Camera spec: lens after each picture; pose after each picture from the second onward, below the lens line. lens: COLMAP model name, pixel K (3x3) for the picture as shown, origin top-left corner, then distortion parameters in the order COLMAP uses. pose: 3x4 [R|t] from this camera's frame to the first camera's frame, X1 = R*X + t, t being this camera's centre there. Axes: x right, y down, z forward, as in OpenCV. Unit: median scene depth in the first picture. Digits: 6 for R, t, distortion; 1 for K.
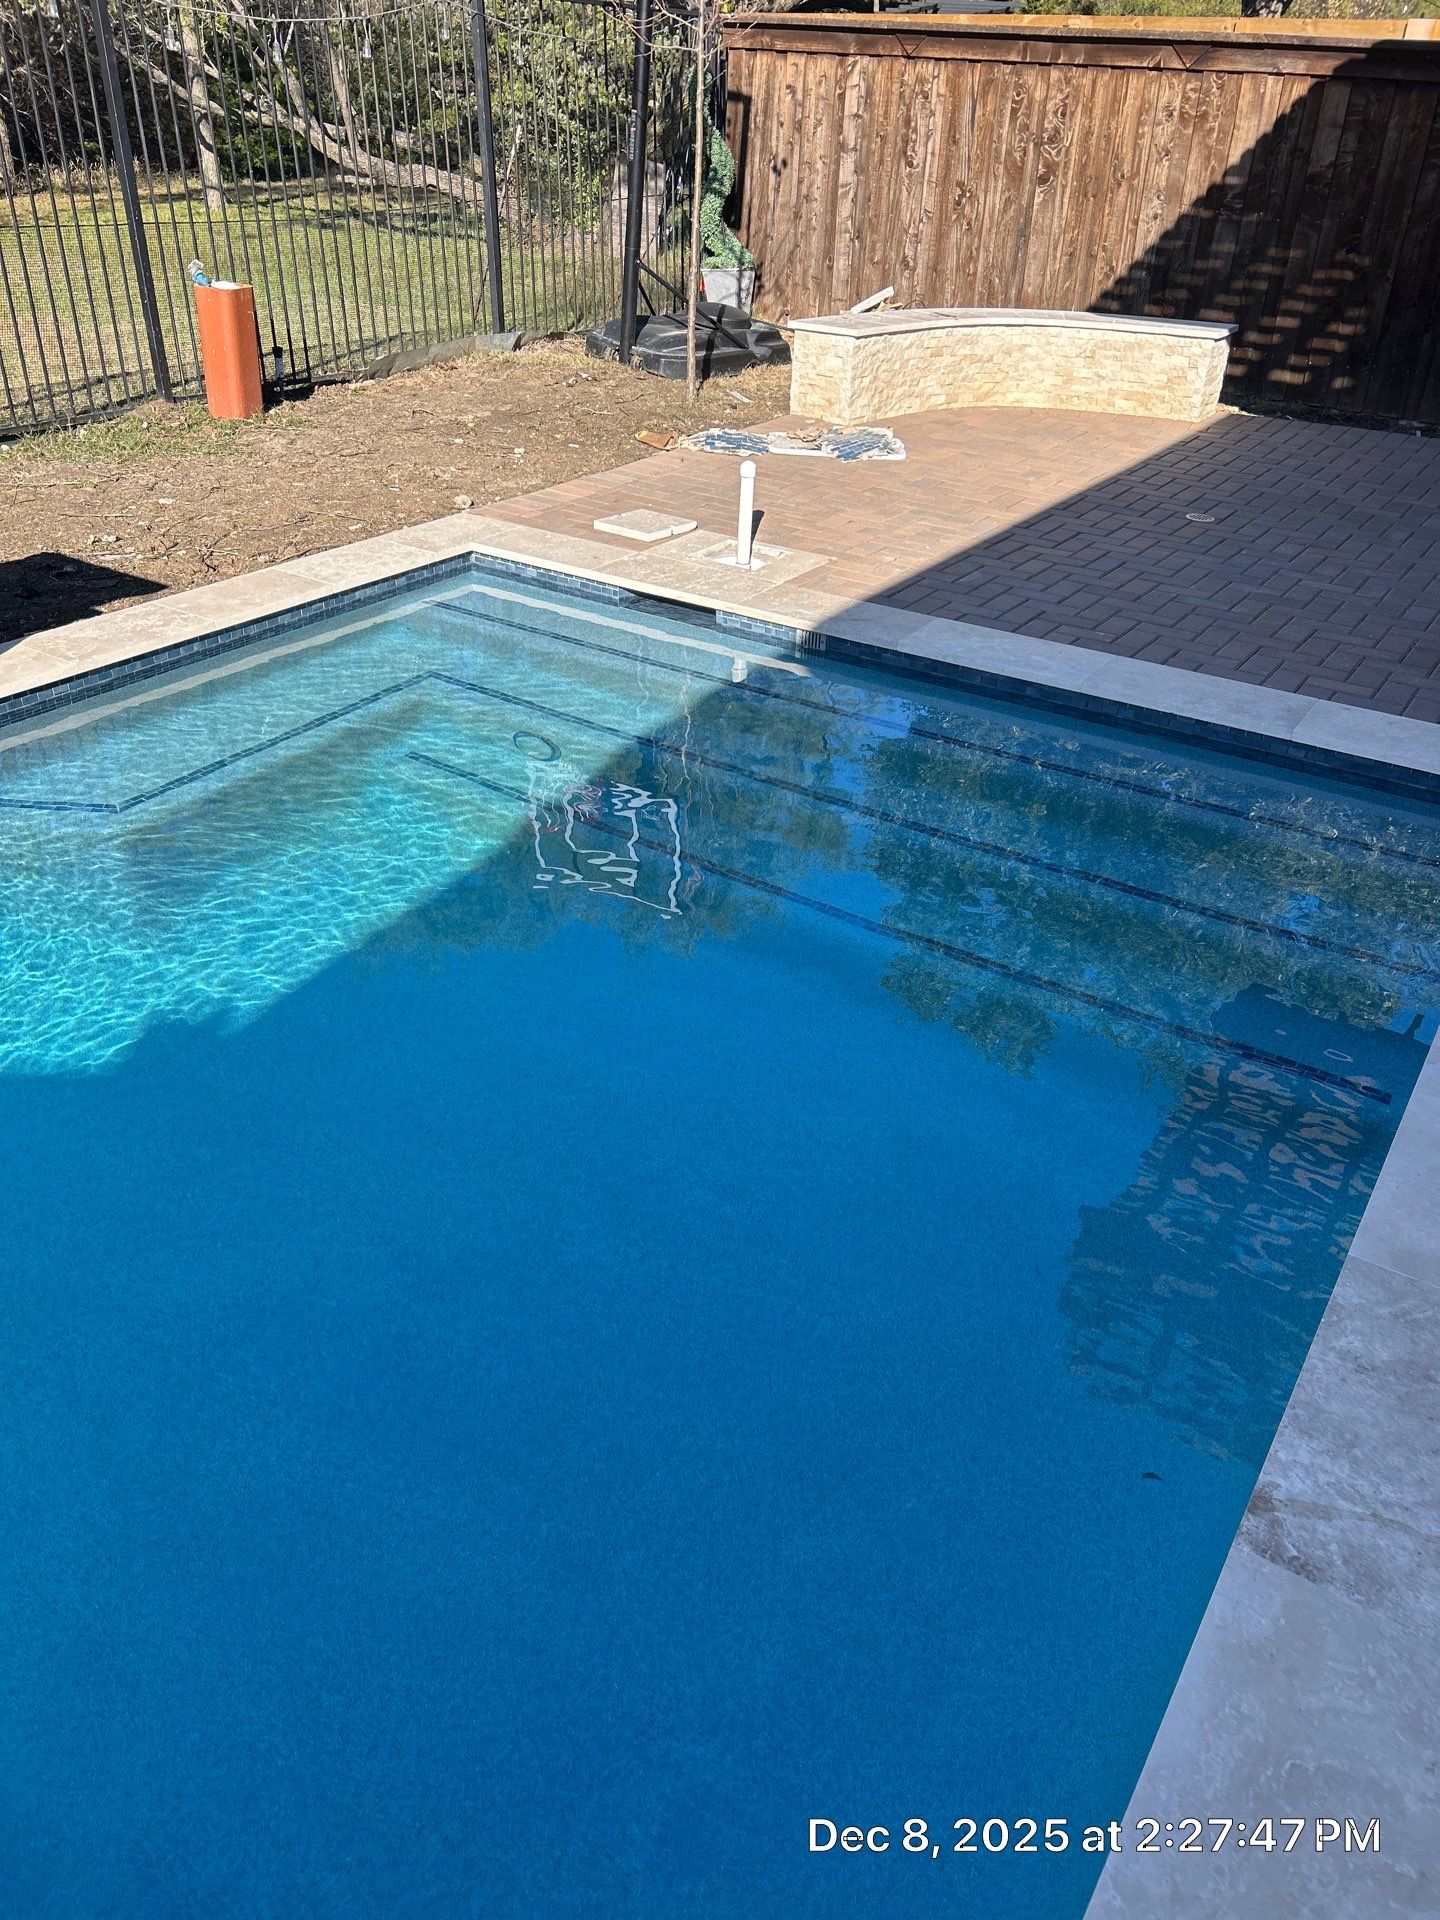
lens RADIAL K [[1425.4, 0, 720.0], [0, 1425.4, 960.0], [0, 0, 1]] dist [0.051992, -0.054613]
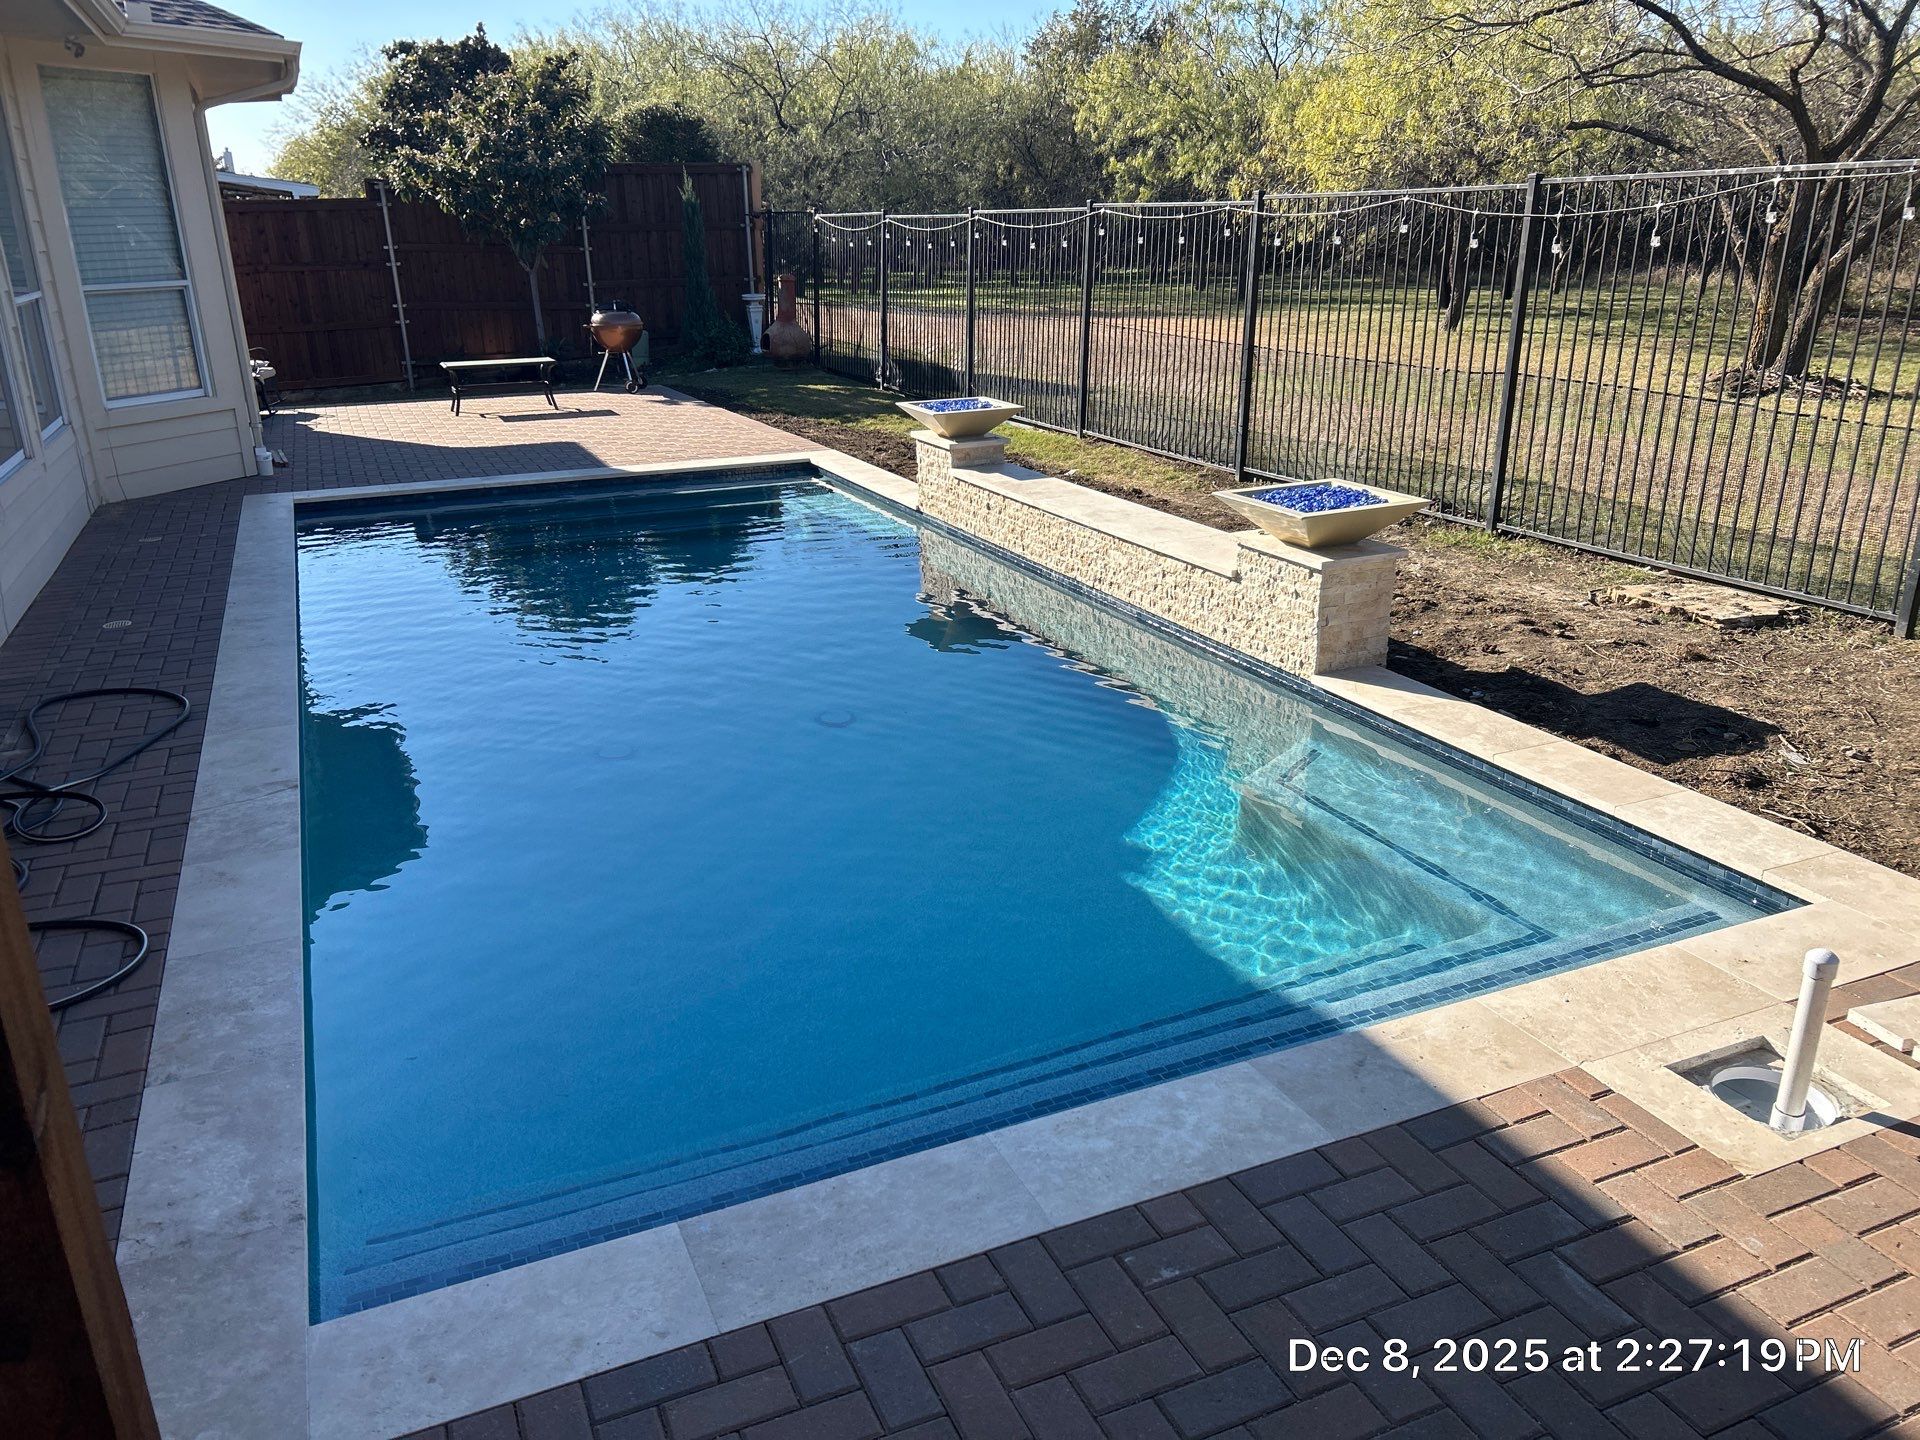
lens RADIAL K [[1425.4, 0, 960.0], [0, 1425.4, 720.0], [0, 0, 1]] dist [0.051992, -0.054613]
pose [[-0.550302, 0.254210, -0.795327, 0.632159], [-0.433023, 0.727530, 0.532158, -0.583090], [0.713904, 0.637242, -0.290283, 0.908652]]
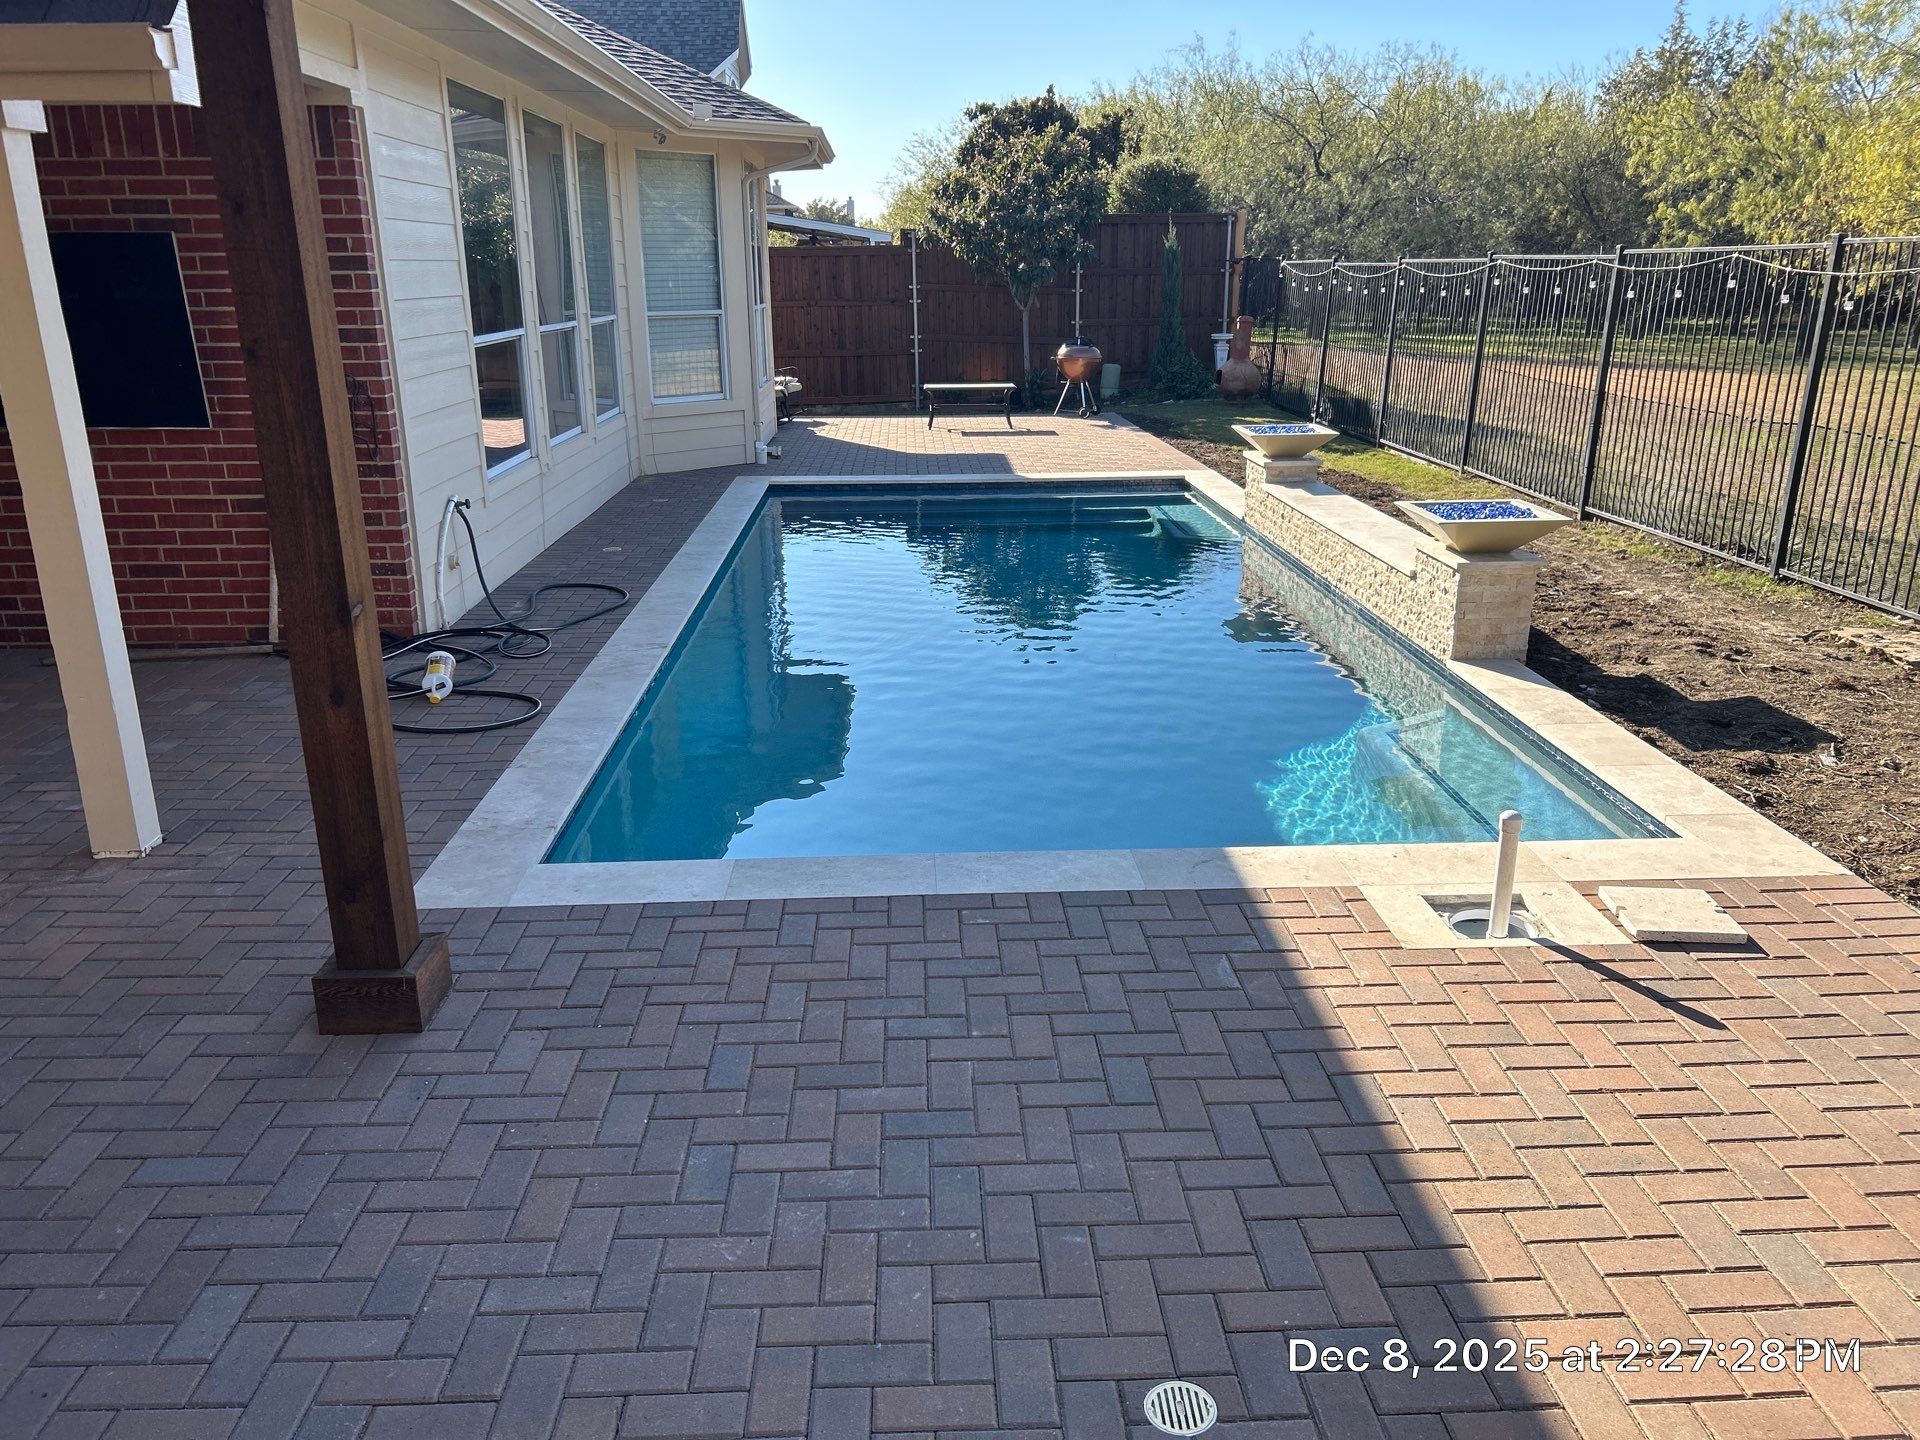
lens RADIAL K [[1425.4, 0, 960.0], [0, 1425.4, 720.0], [0, 0, 1]] dist [0.051992, -0.054613]
pose [[-0.814474, 0.147163, -0.561227, 0.688652], [-0.318900, 0.694536, 0.644920, -0.800365], [0.484701, 0.704246, -0.518751, 1.265331]]
